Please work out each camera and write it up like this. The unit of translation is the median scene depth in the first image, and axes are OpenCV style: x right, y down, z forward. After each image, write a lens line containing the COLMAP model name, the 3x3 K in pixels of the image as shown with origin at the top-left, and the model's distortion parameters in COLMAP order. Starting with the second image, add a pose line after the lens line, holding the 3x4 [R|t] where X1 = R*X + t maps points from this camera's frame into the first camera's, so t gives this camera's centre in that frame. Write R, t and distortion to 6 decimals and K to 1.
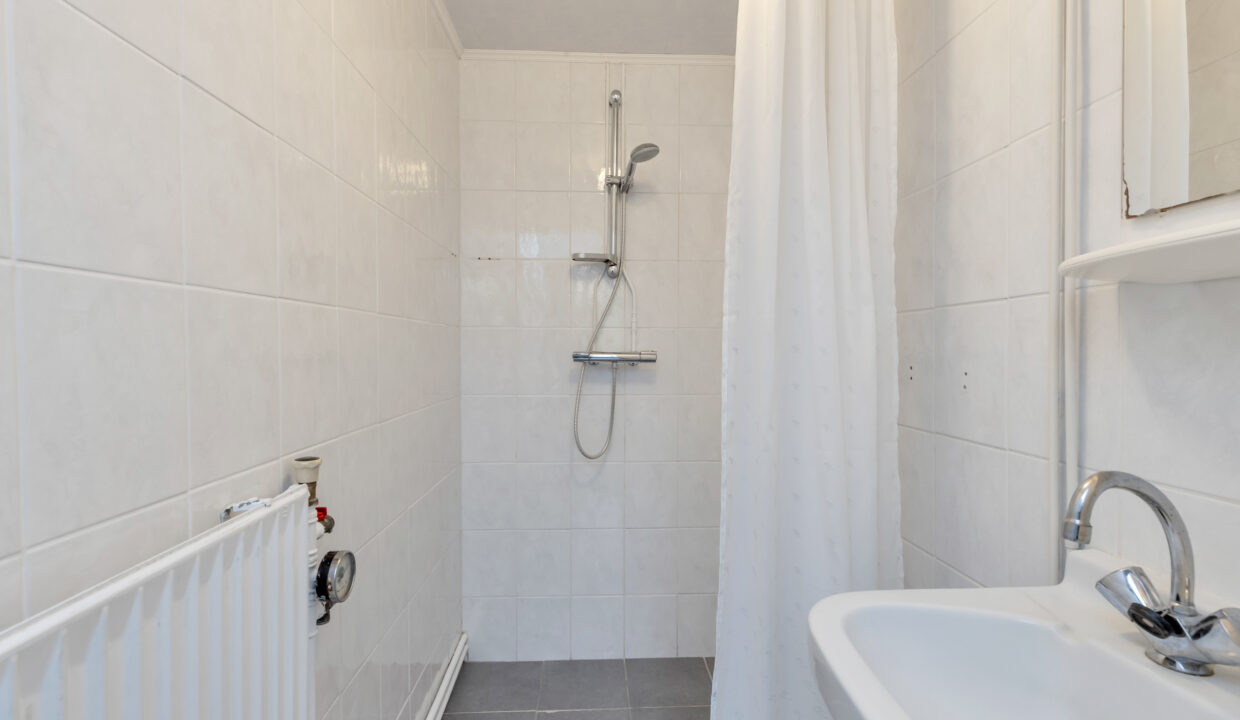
lens RADIAL K [[575.1, 0, 619.8], [0, 575.1, 356.3], [0, 0, 1]] dist [0.005351, -0.000342]
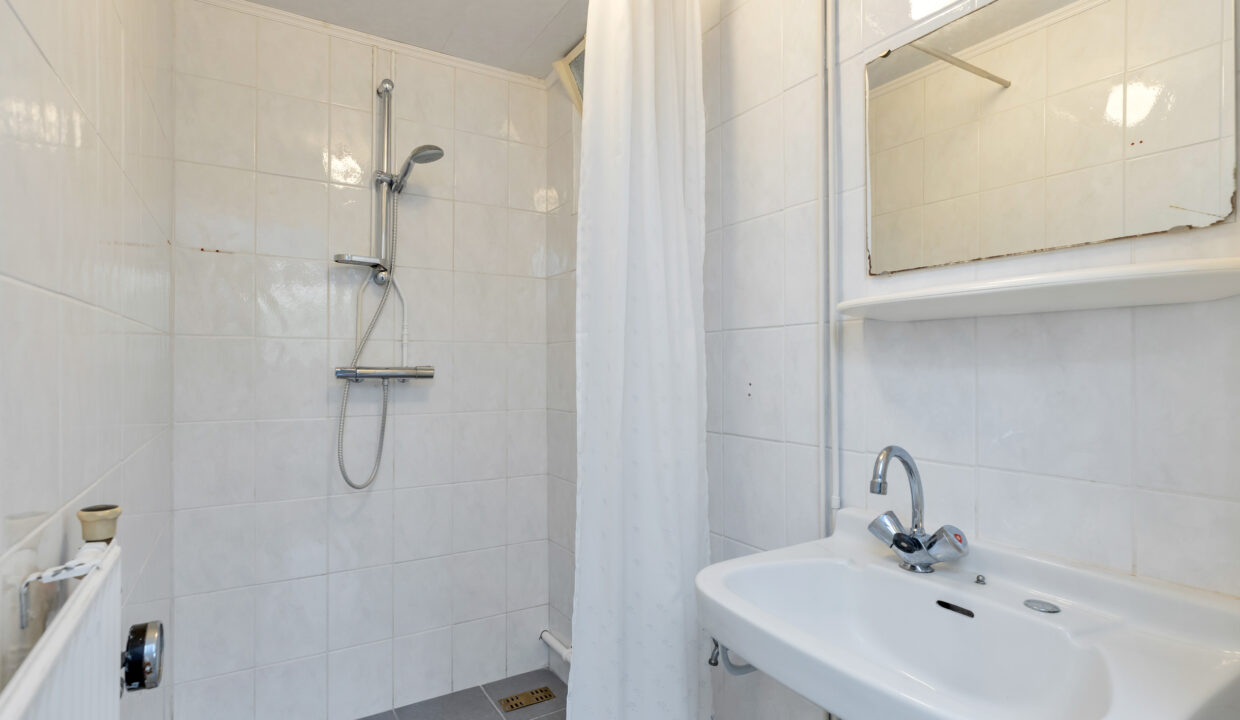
lens RADIAL K [[612.8, 0, 621.6], [0, 612.8, 360.1], [0, 0, 1]] dist [-0.003742, -0.001814]
pose [[0.874218, 0.005766, 0.485499, -0.281915], [0.004001, 0.999810, -0.019078, 0.001977], [-0.485517, 0.018621, 0.874029, -0.029907]]
